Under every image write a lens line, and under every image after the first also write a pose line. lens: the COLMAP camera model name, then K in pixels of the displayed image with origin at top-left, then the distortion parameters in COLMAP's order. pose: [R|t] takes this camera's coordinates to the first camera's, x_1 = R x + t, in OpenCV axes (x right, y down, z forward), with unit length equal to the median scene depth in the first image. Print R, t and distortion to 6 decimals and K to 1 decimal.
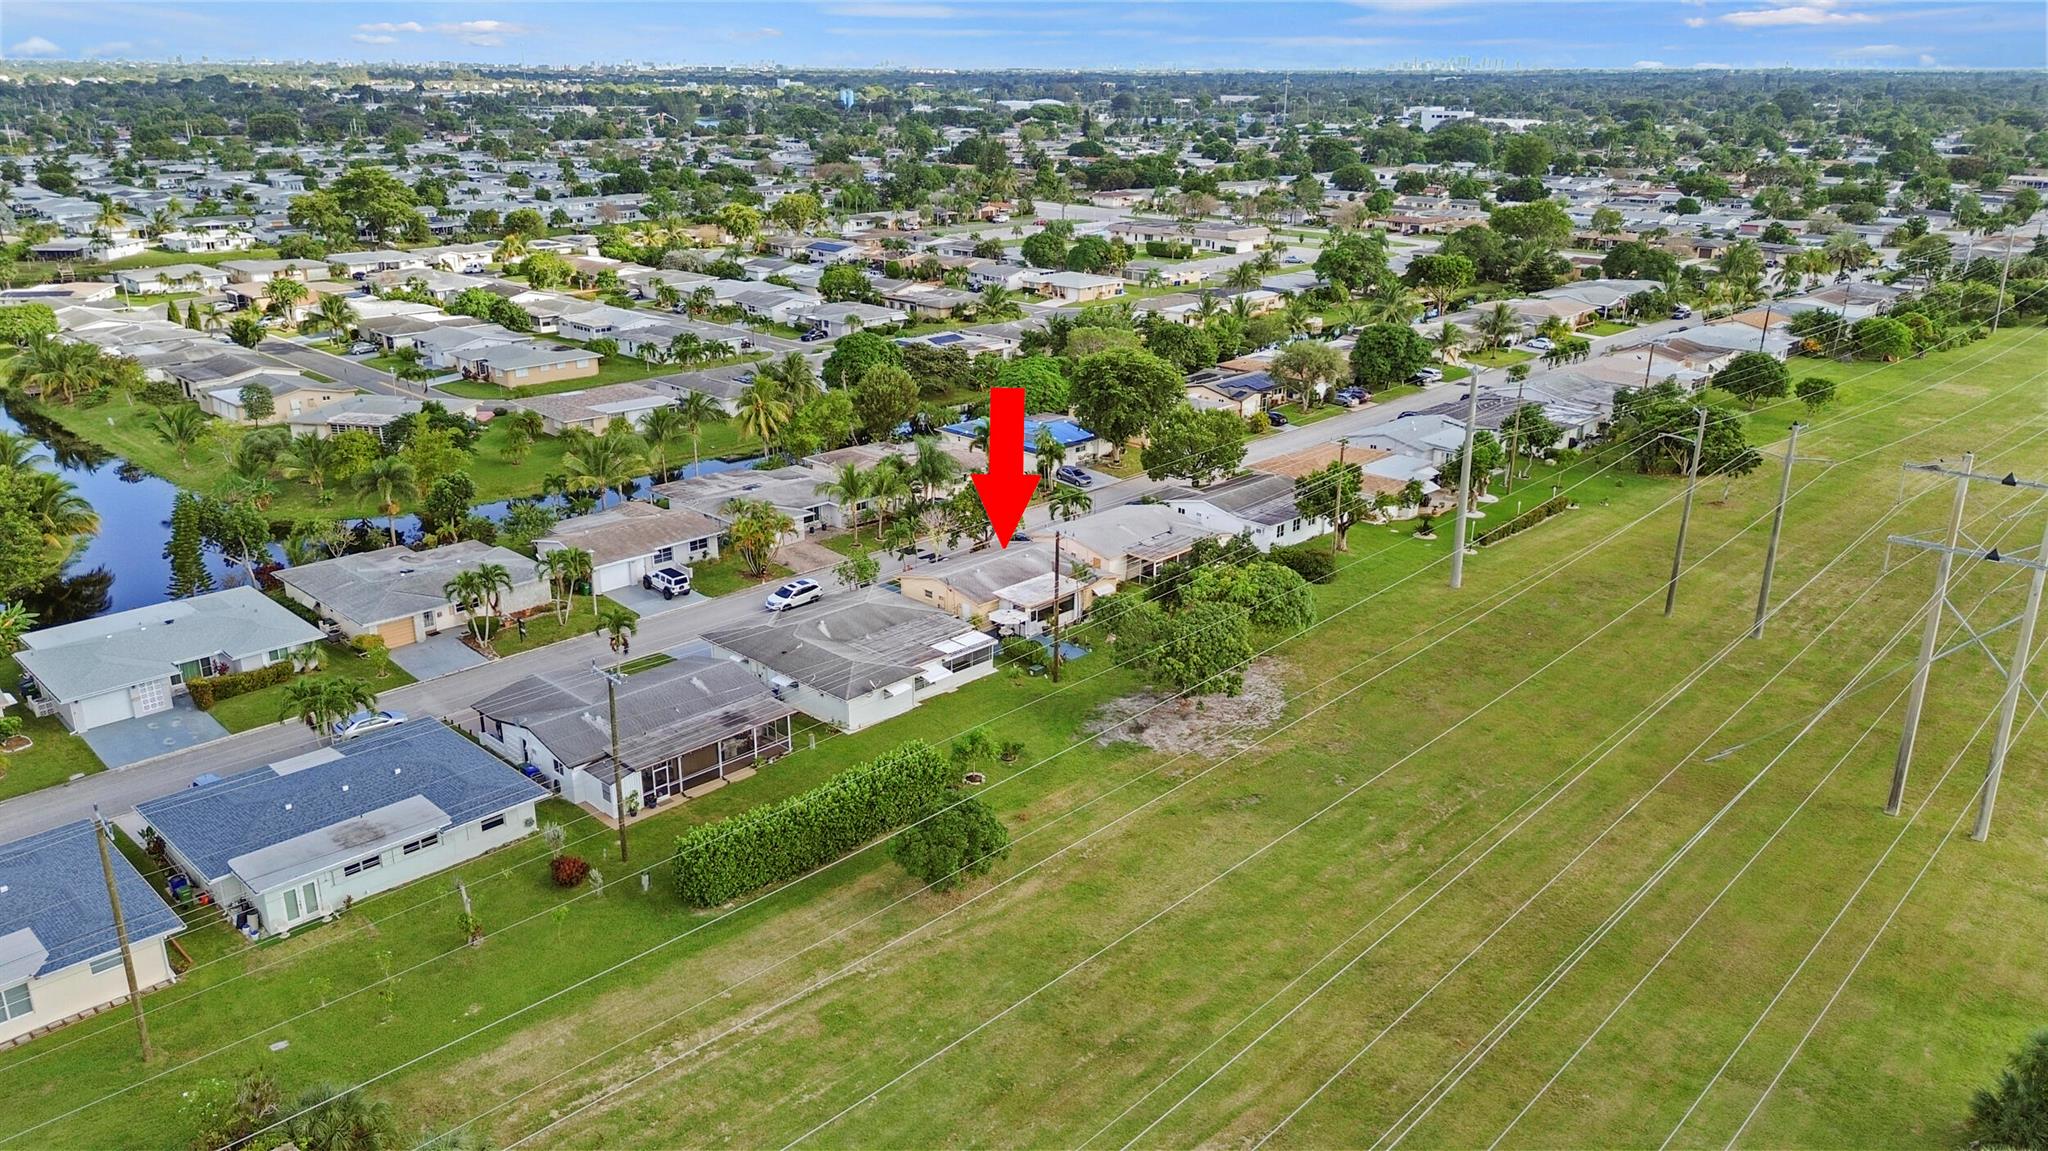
lens RADIAL K [[1452.5, 0, 1025.6], [0, 1452.5, 570.7], [0, 0, 1]] dist [0.052582, -0.019546]
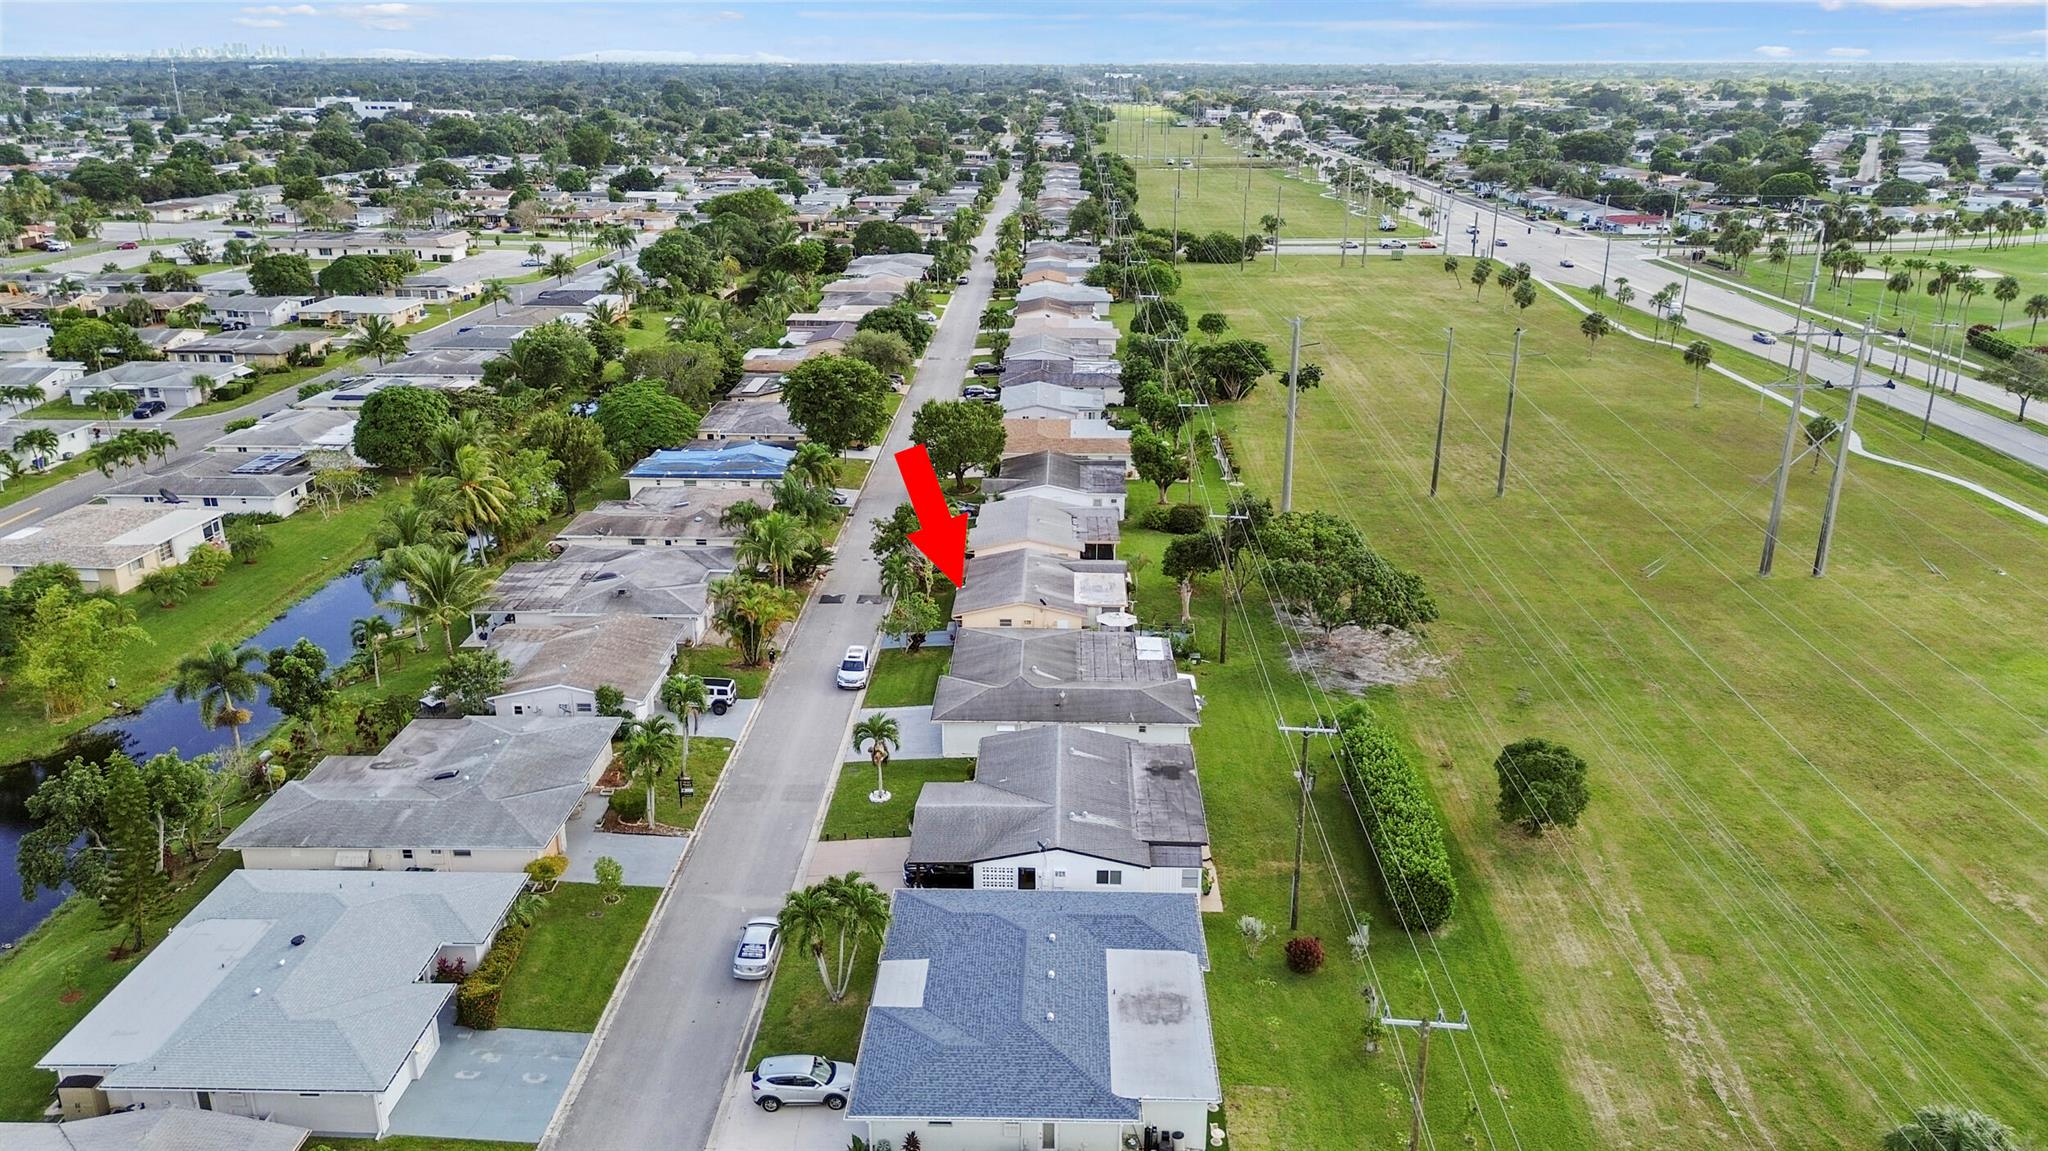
lens RADIAL K [[1452.5, 0, 1038.6], [0, 1452.5, 586.0], [0, 0, 1]] dist [0.052582, -0.019546]
pose [[0.732746, -0.231503, 0.639914, -0.344929], [0.222184, 0.970210, 0.096578, -0.049496], [-0.643209, 0.071412, 0.762353, 0.147110]]
